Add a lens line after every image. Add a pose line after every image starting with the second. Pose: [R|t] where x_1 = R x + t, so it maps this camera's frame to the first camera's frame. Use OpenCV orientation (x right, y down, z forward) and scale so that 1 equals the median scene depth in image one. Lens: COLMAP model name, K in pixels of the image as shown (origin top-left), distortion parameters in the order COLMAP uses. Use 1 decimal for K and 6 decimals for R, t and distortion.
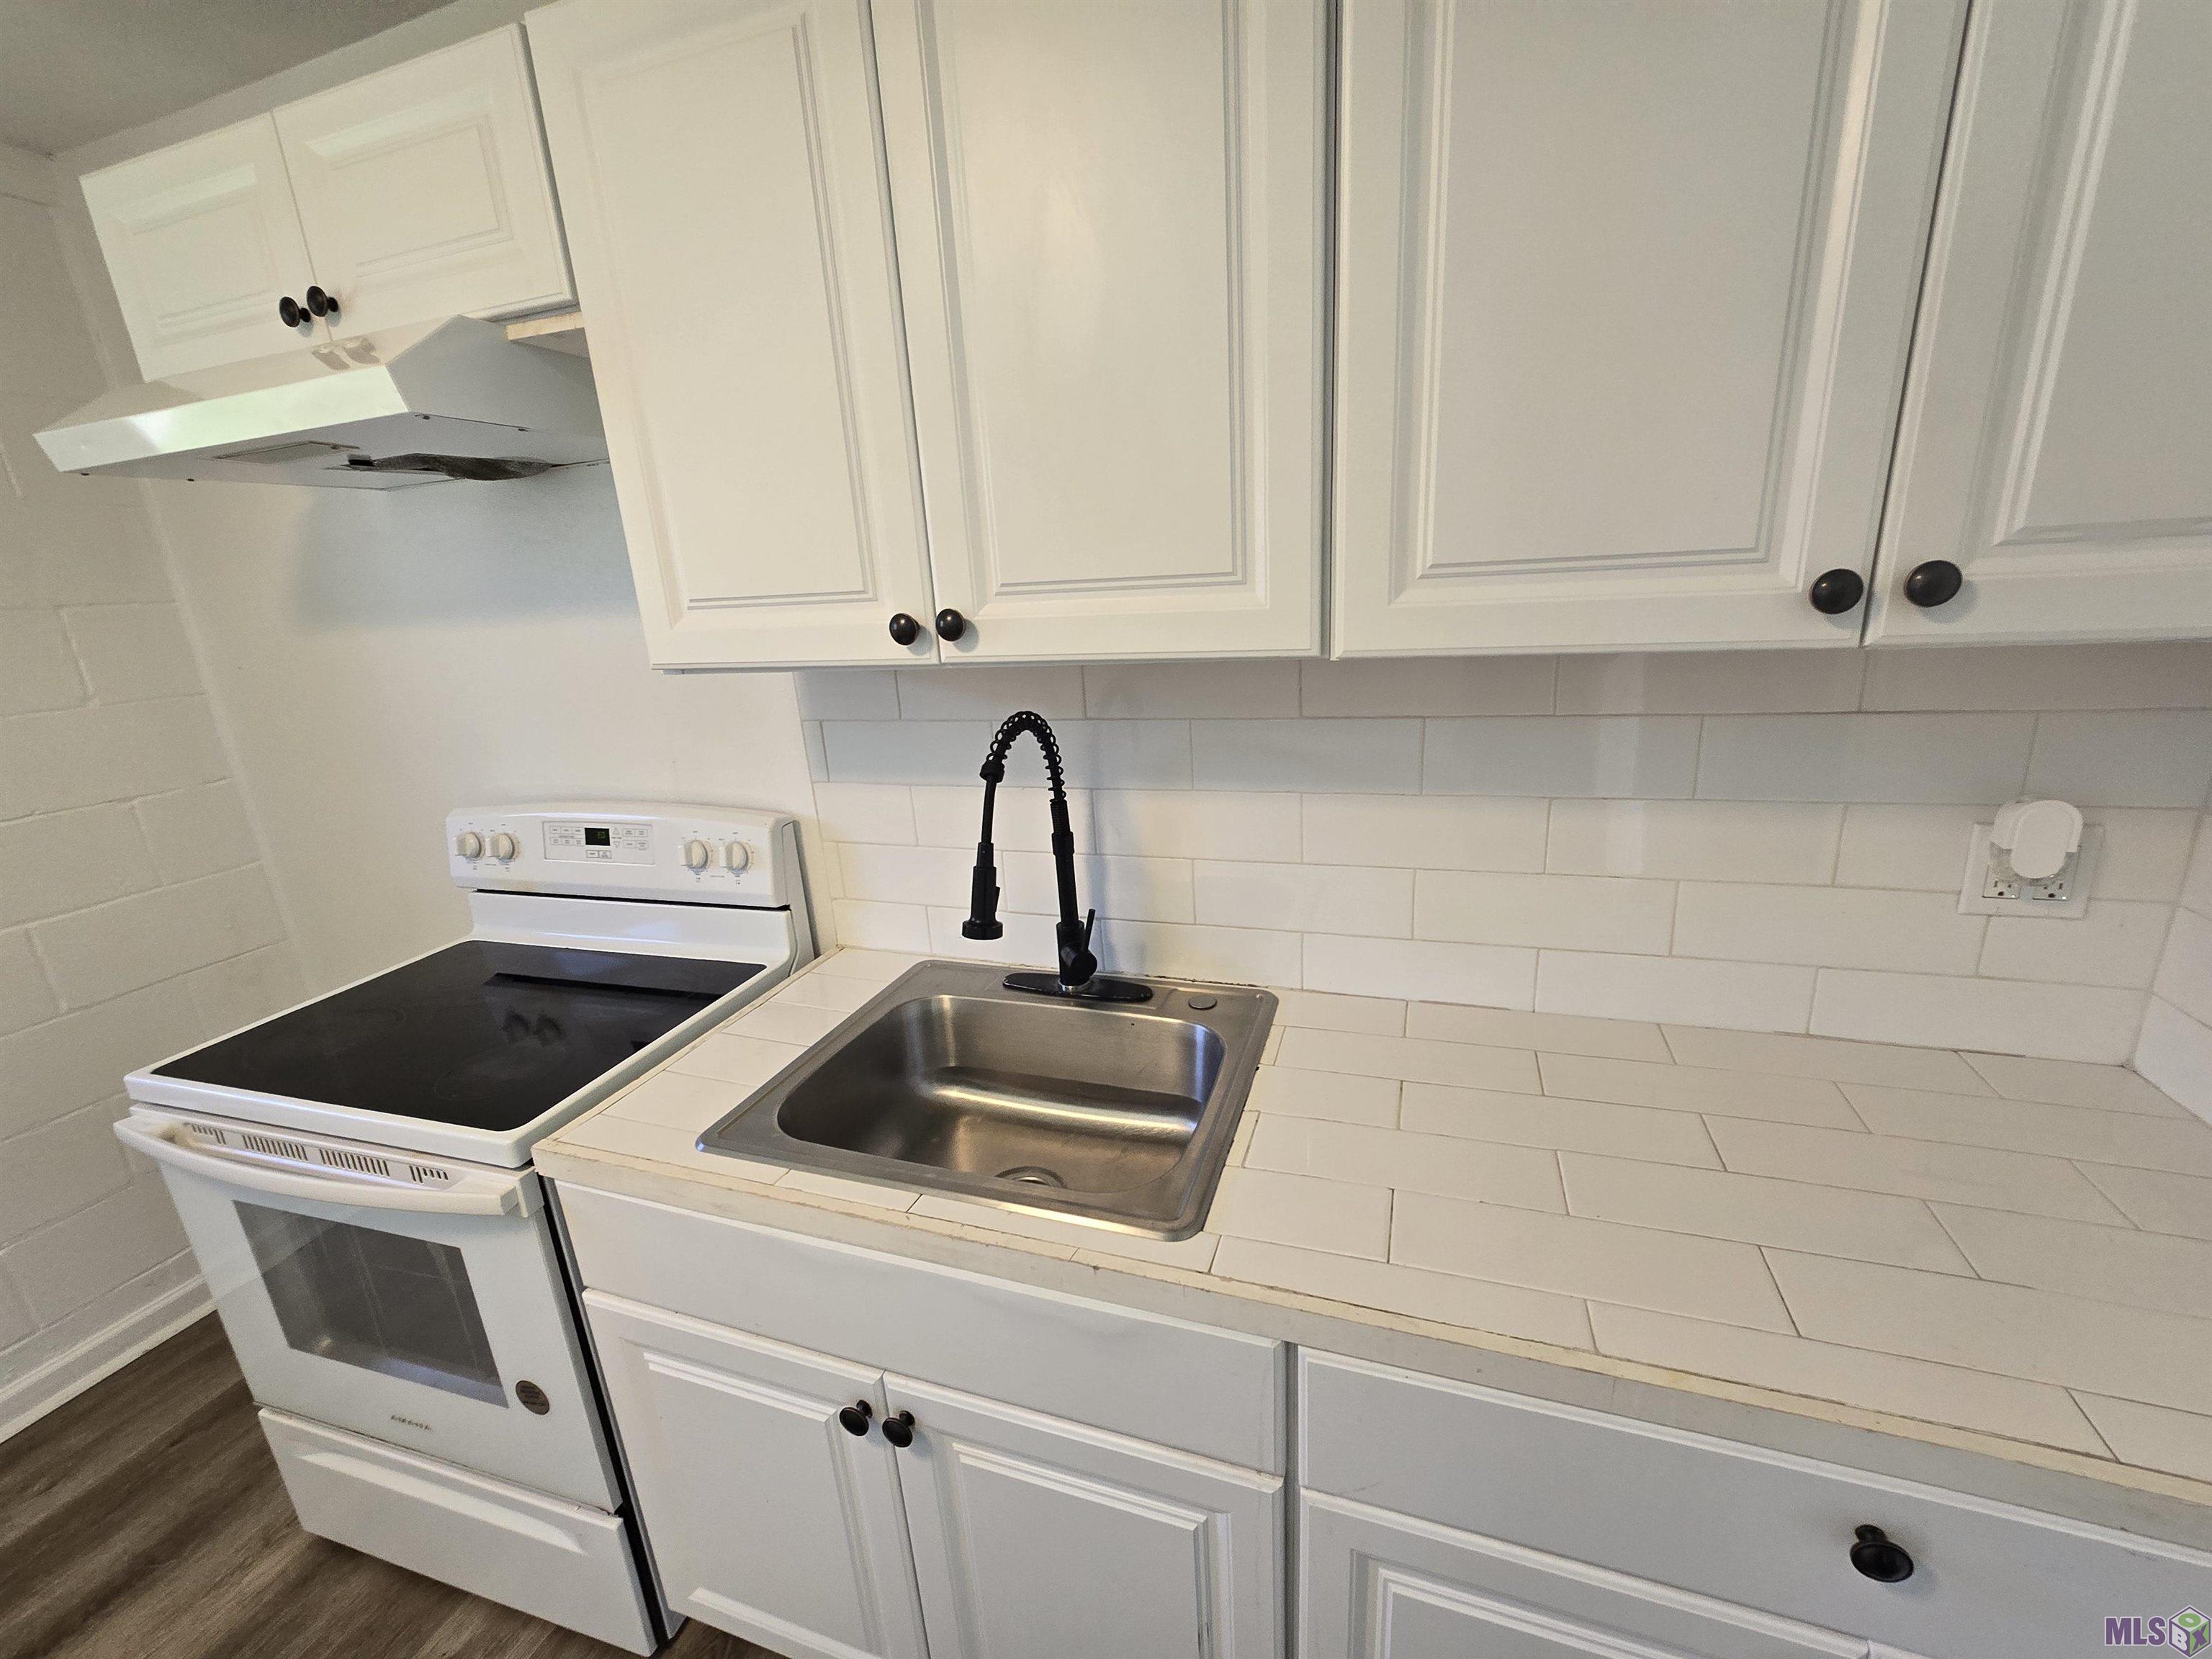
lens RADIAL K [[907.1, 0, 1110.6], [0, 907.1, 832.7], [0, 0, 1]] dist [-0.003322, -0.000471]
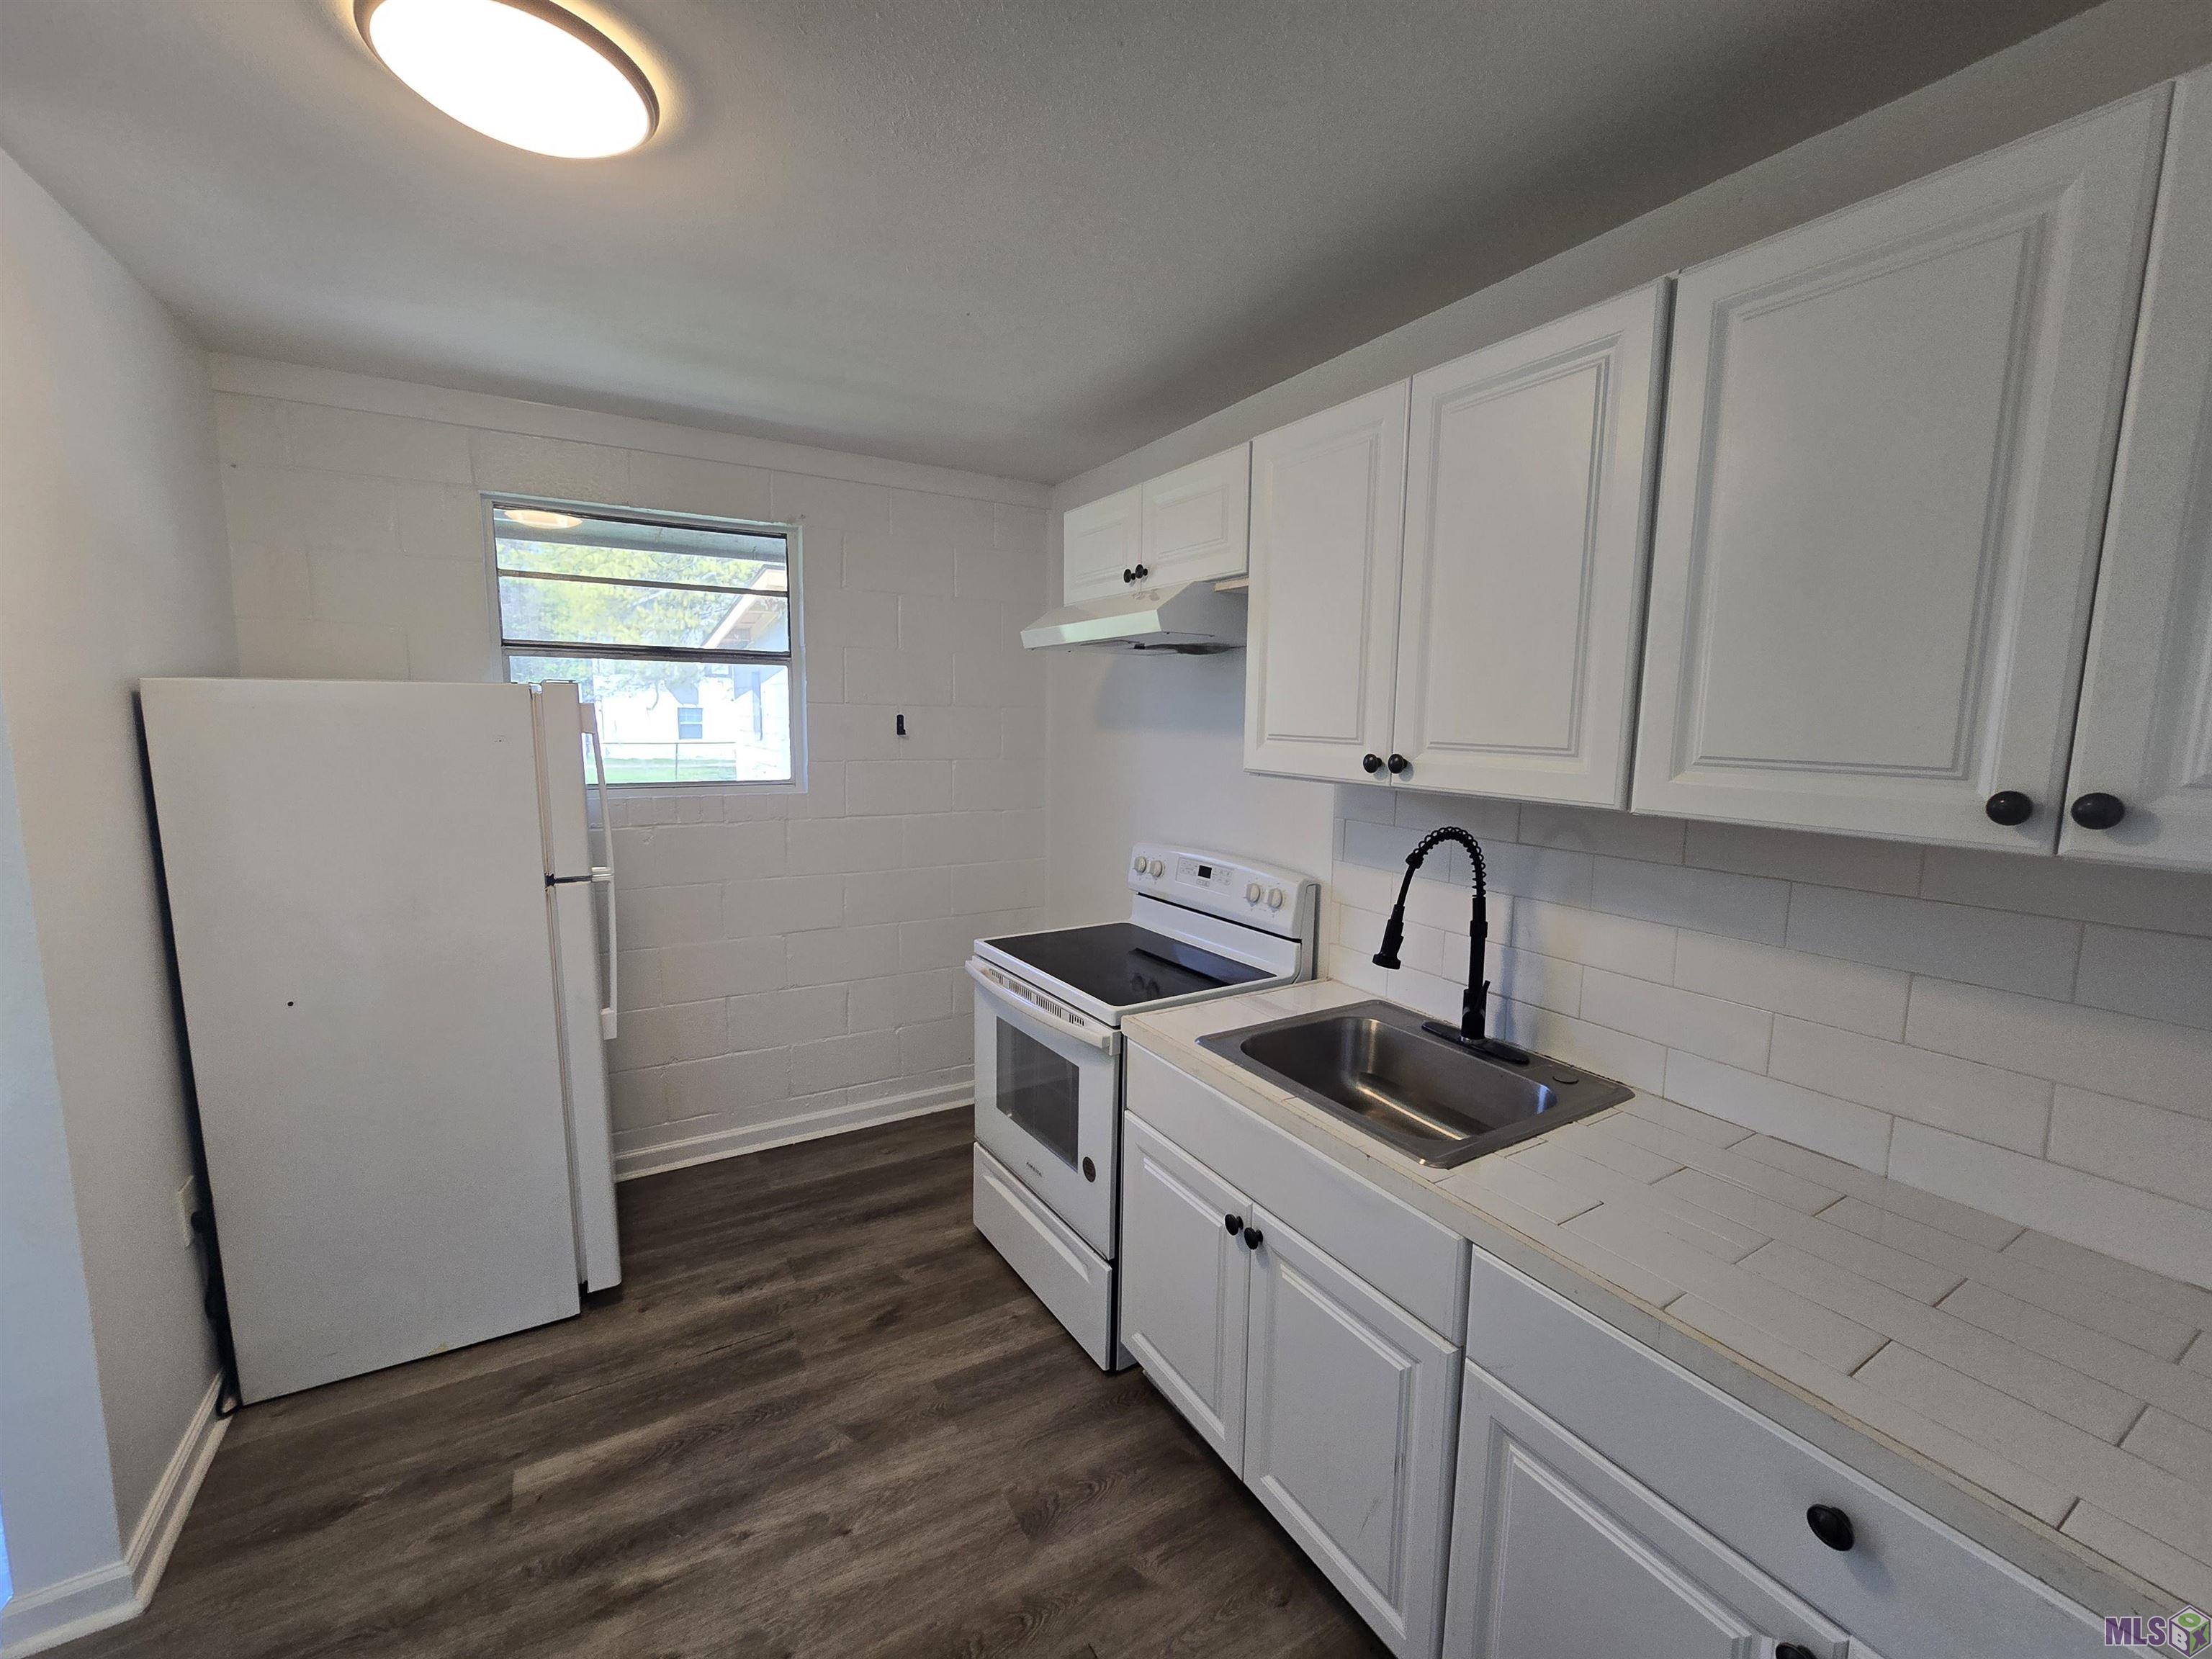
lens RADIAL K [[907.1, 0, 1110.6], [0, 907.1, 832.7], [0, 0, 1]] dist [-0.003322, -0.000471]
pose [[0.759857, 0.150675, -0.632387, 0.387756], [-0.235392, 0.970530, -0.051598, 0.075967], [0.605976, 0.188066, 0.772932, -0.433818]]
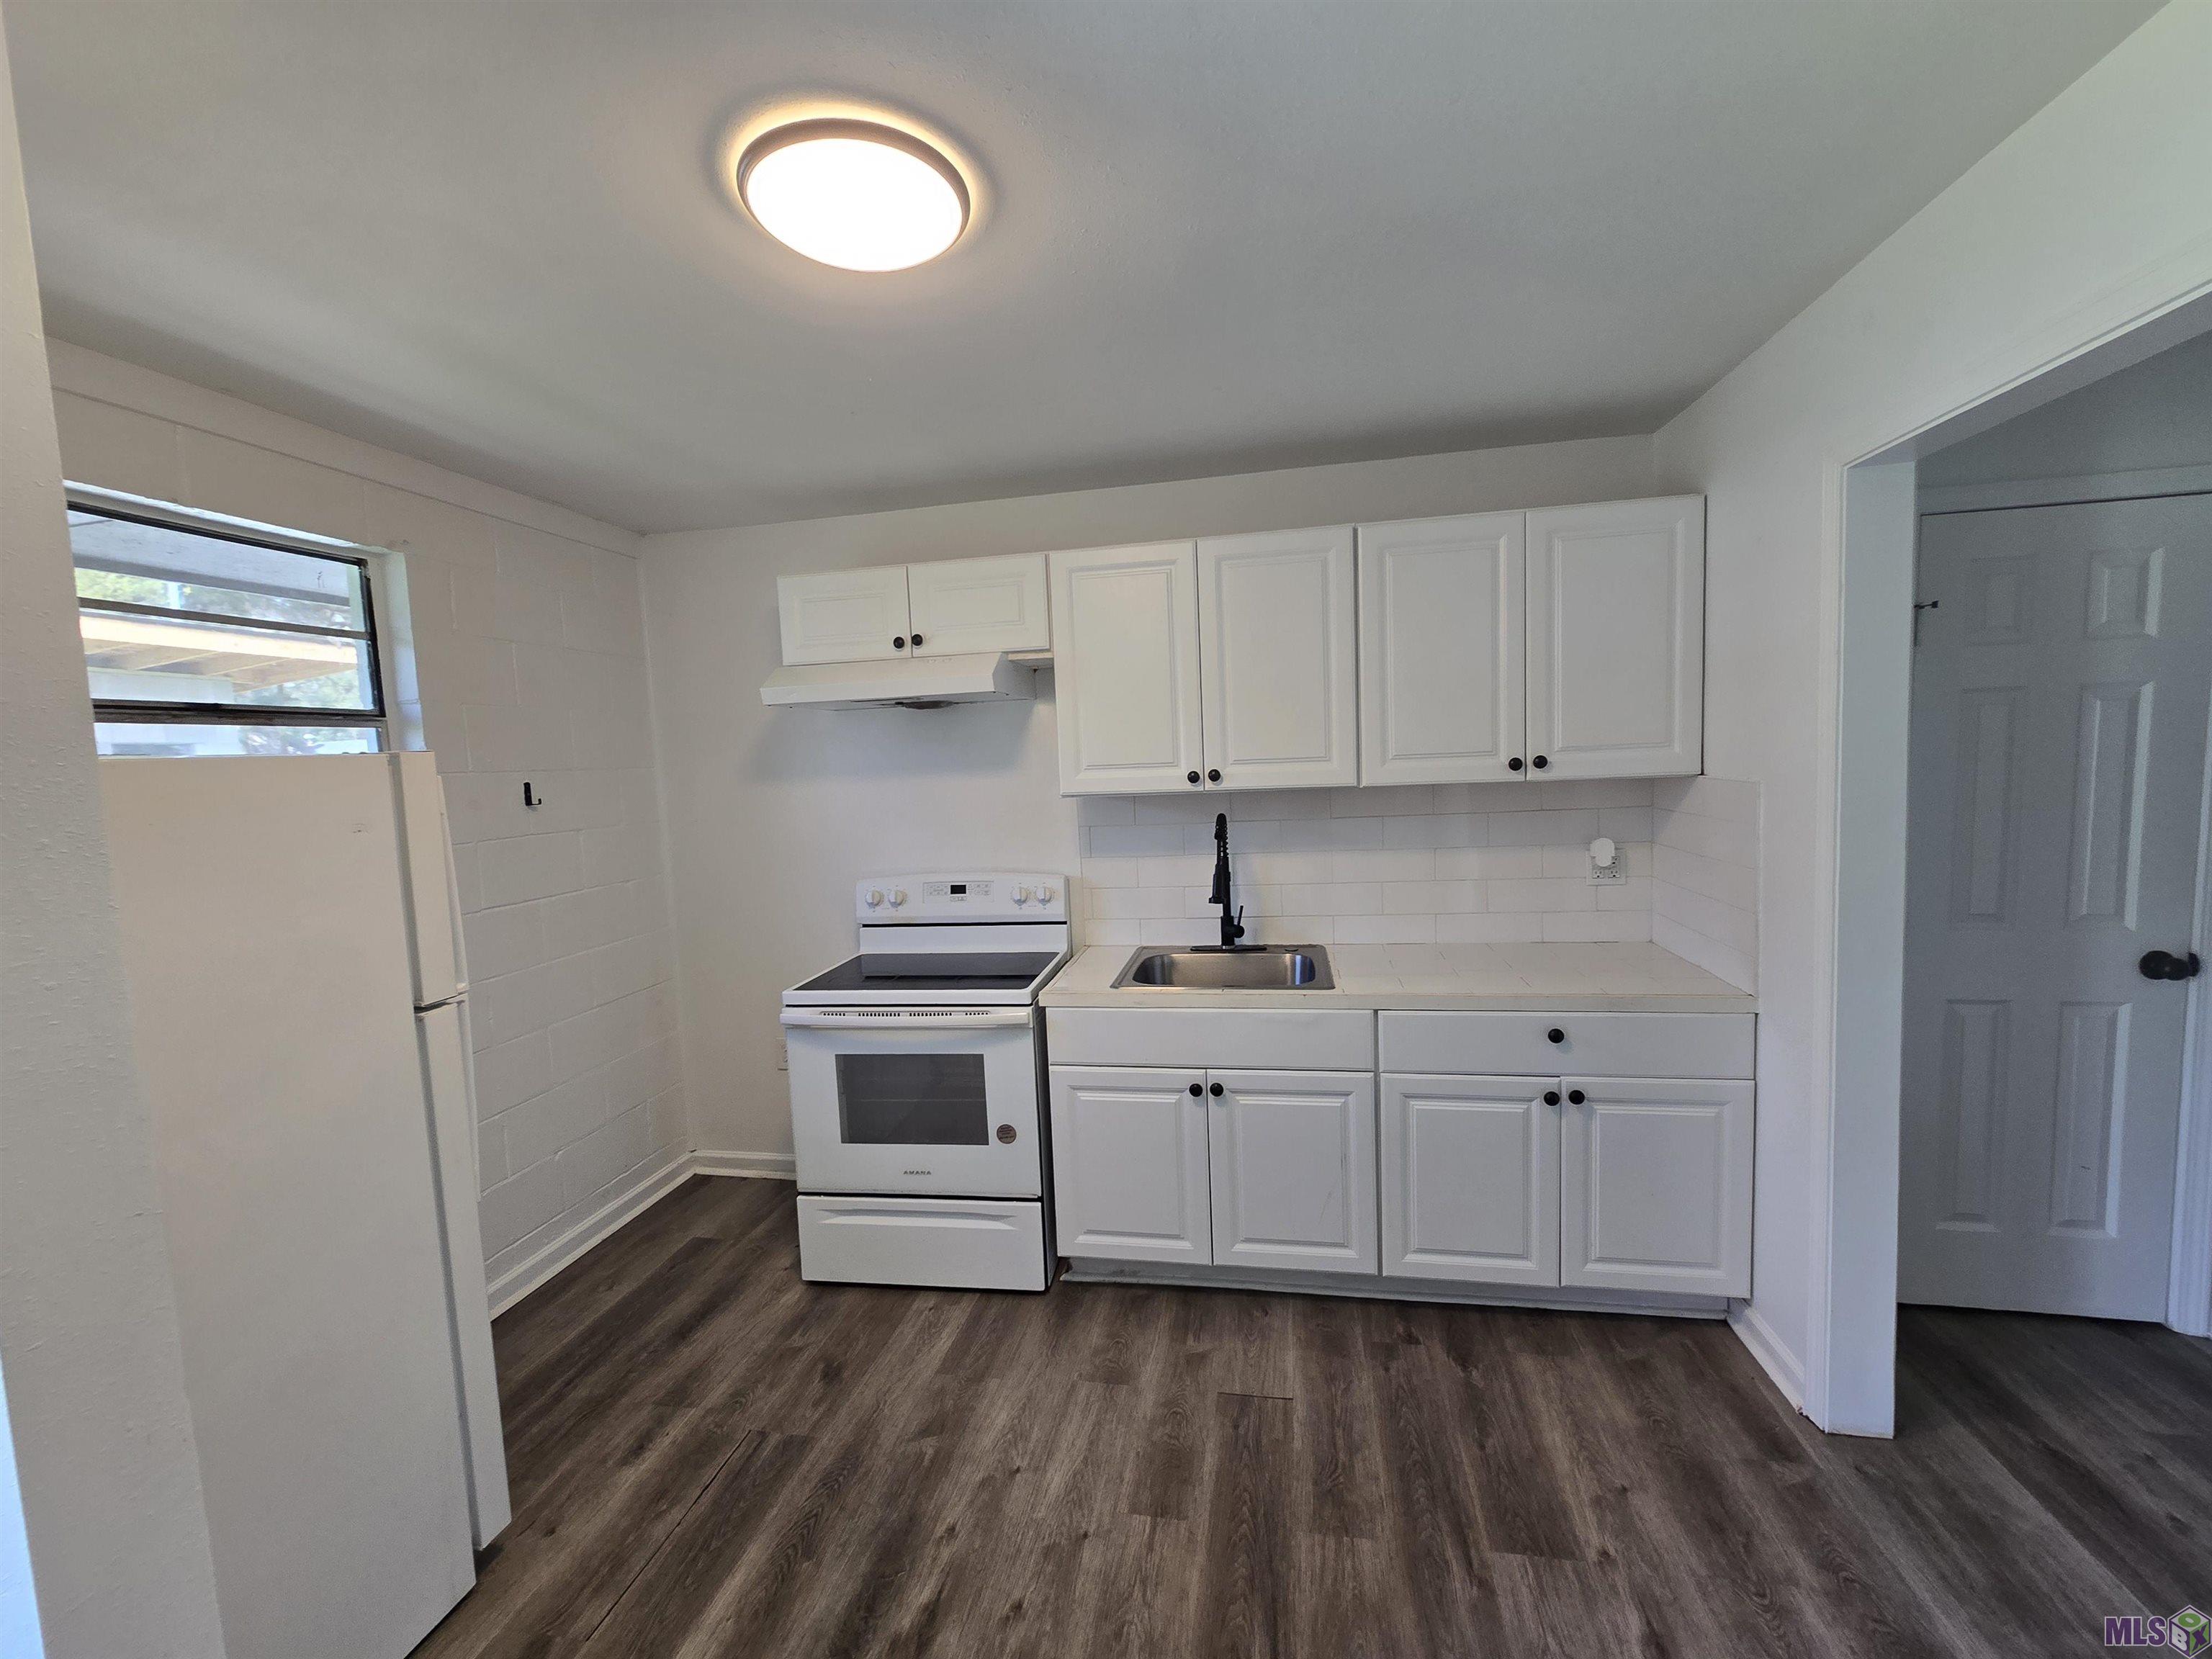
lens RADIAL K [[914.7, 0, 1108.2], [0, 914.7, 836.6], [0, 0, 1]] dist [-0.010060, 0.000005]
pose [[0.989495, 0.000501, 0.144563, -0.697235], [0.028413, 0.979815, -0.197875, 0.368834], [-0.141744, 0.199904, 0.969509, -1.189967]]
